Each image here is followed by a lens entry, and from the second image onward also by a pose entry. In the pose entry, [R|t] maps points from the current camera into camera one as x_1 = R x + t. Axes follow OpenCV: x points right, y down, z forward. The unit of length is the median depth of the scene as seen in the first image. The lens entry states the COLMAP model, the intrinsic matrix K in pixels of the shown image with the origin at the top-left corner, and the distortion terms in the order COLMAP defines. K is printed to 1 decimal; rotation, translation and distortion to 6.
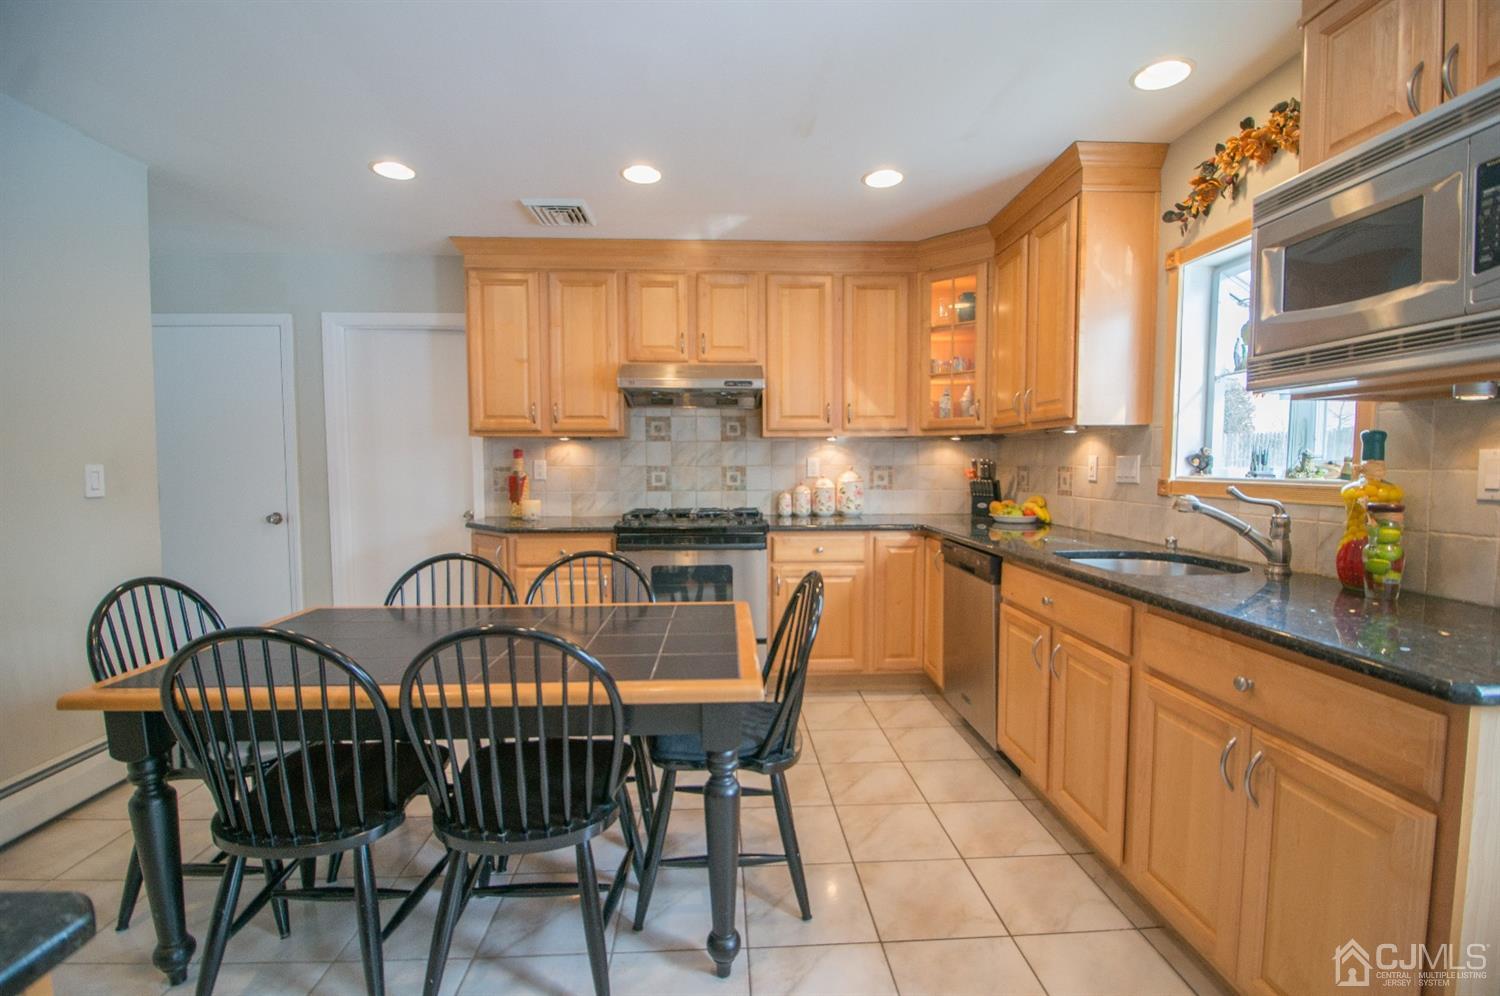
lens RADIAL K [[658.4, 0, 752.0], [0, 658.4, 499.4], [0, 0, 1]] dist [0.001125, -0.013434]
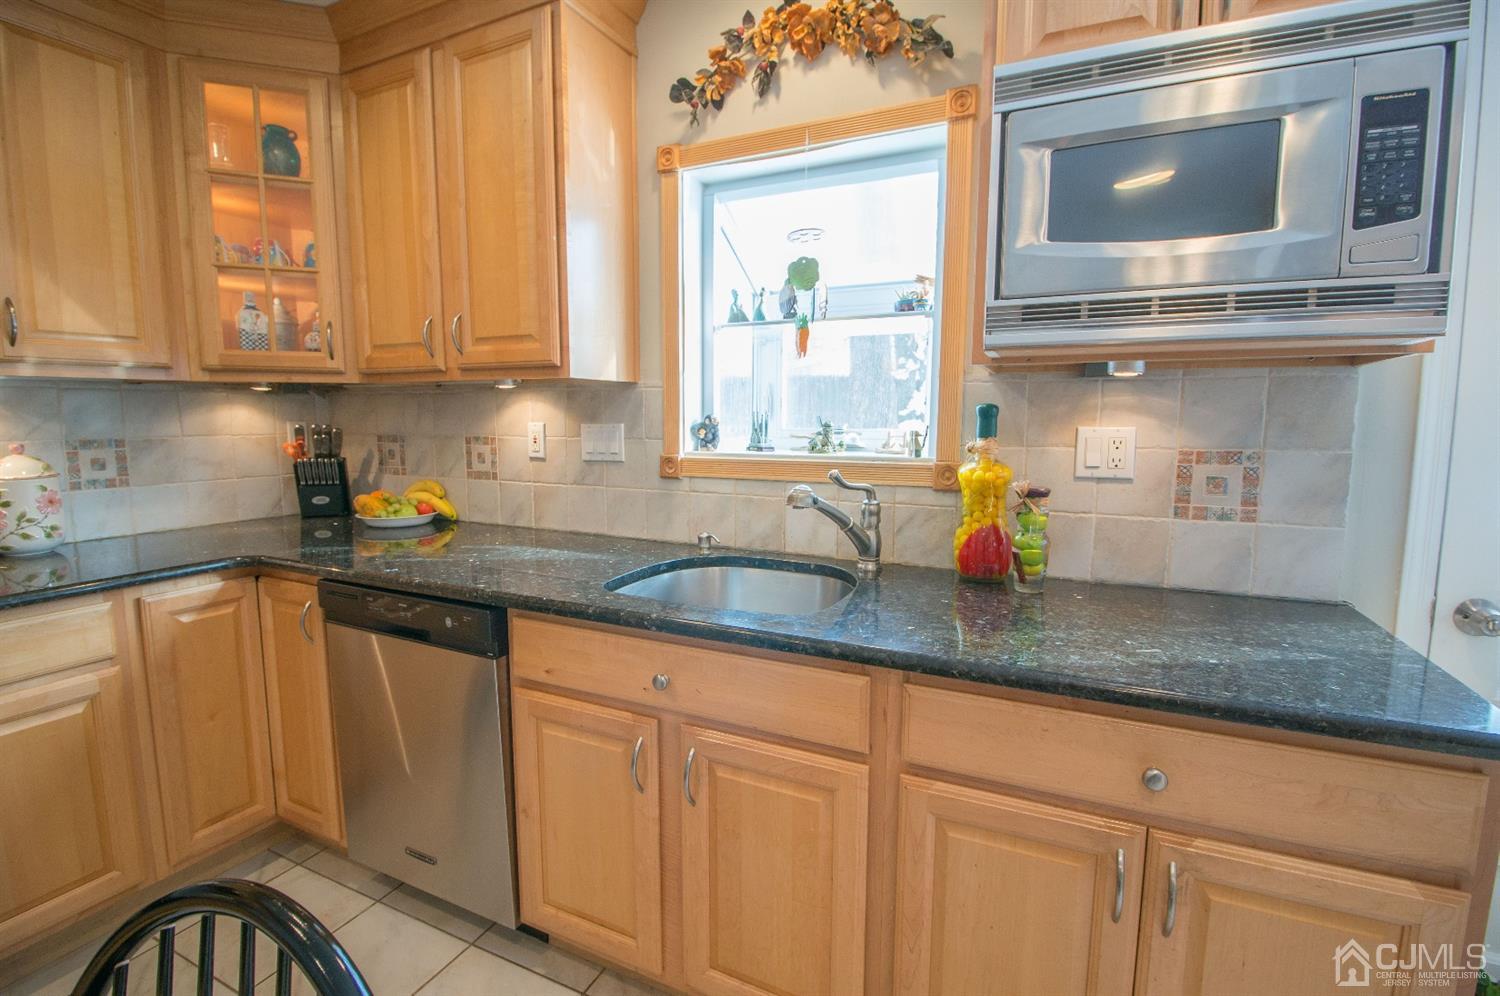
lens RADIAL K [[680.5, 0, 750.0], [0, 680.5, 498.0], [0, 0, 1]] dist [-0.001168, -0.013920]
pose [[0.472967, -0.102243, 0.875128, -0.015389], [0.045966, 0.994755, 0.091377, -0.034421], [-0.879880, -0.002992, 0.475186, 0.373459]]
